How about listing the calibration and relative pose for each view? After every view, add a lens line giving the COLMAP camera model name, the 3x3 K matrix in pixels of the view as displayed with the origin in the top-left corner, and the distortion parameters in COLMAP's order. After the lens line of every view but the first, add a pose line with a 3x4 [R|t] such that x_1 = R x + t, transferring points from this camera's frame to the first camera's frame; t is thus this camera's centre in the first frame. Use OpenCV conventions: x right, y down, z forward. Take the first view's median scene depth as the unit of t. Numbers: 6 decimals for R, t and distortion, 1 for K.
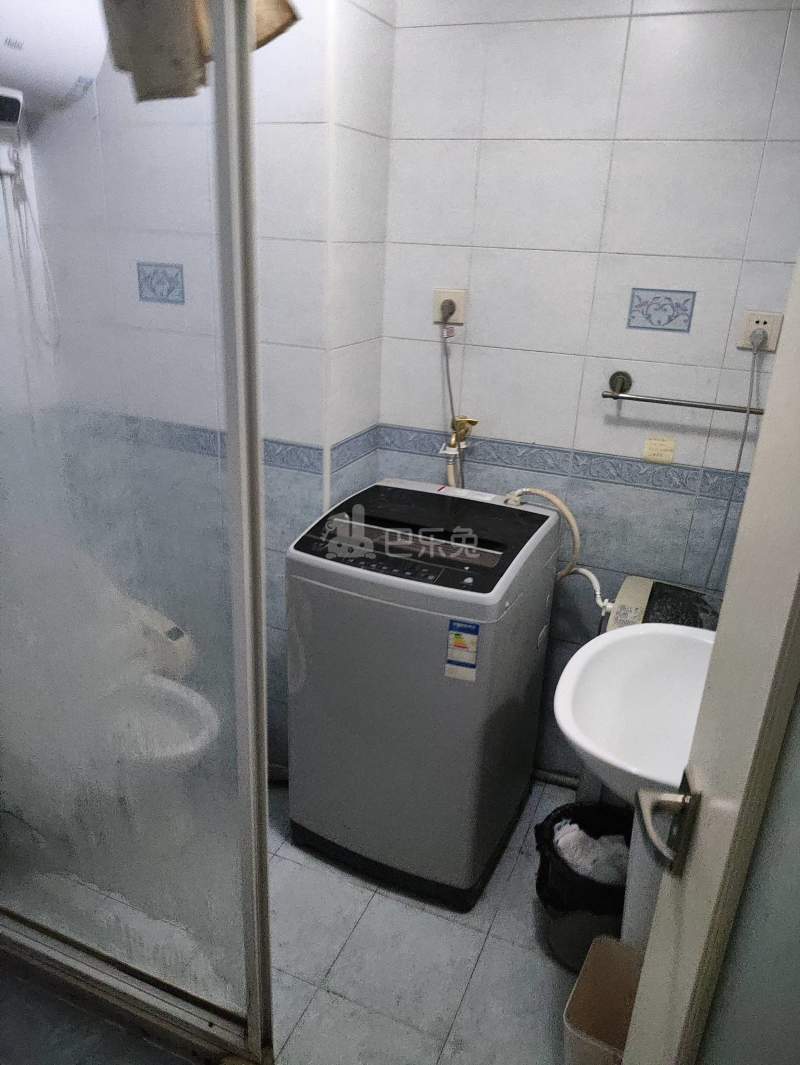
lens RADIAL K [[762.1, 0, 400.0], [0, 762.1, 532.5], [0, 0, 1]] dist [0.109064, -0.171392]
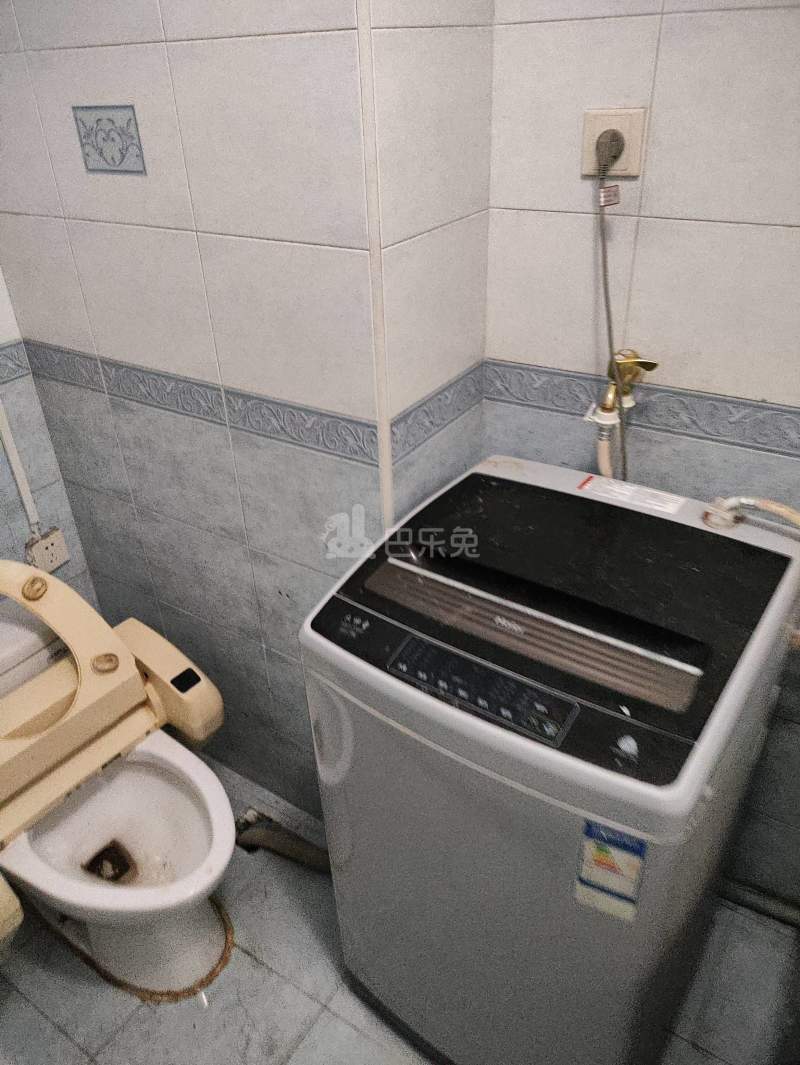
lens RADIAL K [[762.1, 0, 400.0], [0, 762.1, 532.5], [0, 0, 1]] dist [0.109064, -0.171392]
pose [[0.980066, 0.023550, -0.197273, 0.032542], [0.014601, 0.981728, 0.189730, -0.134860], [0.198137, -0.188829, 0.961814, 0.411256]]
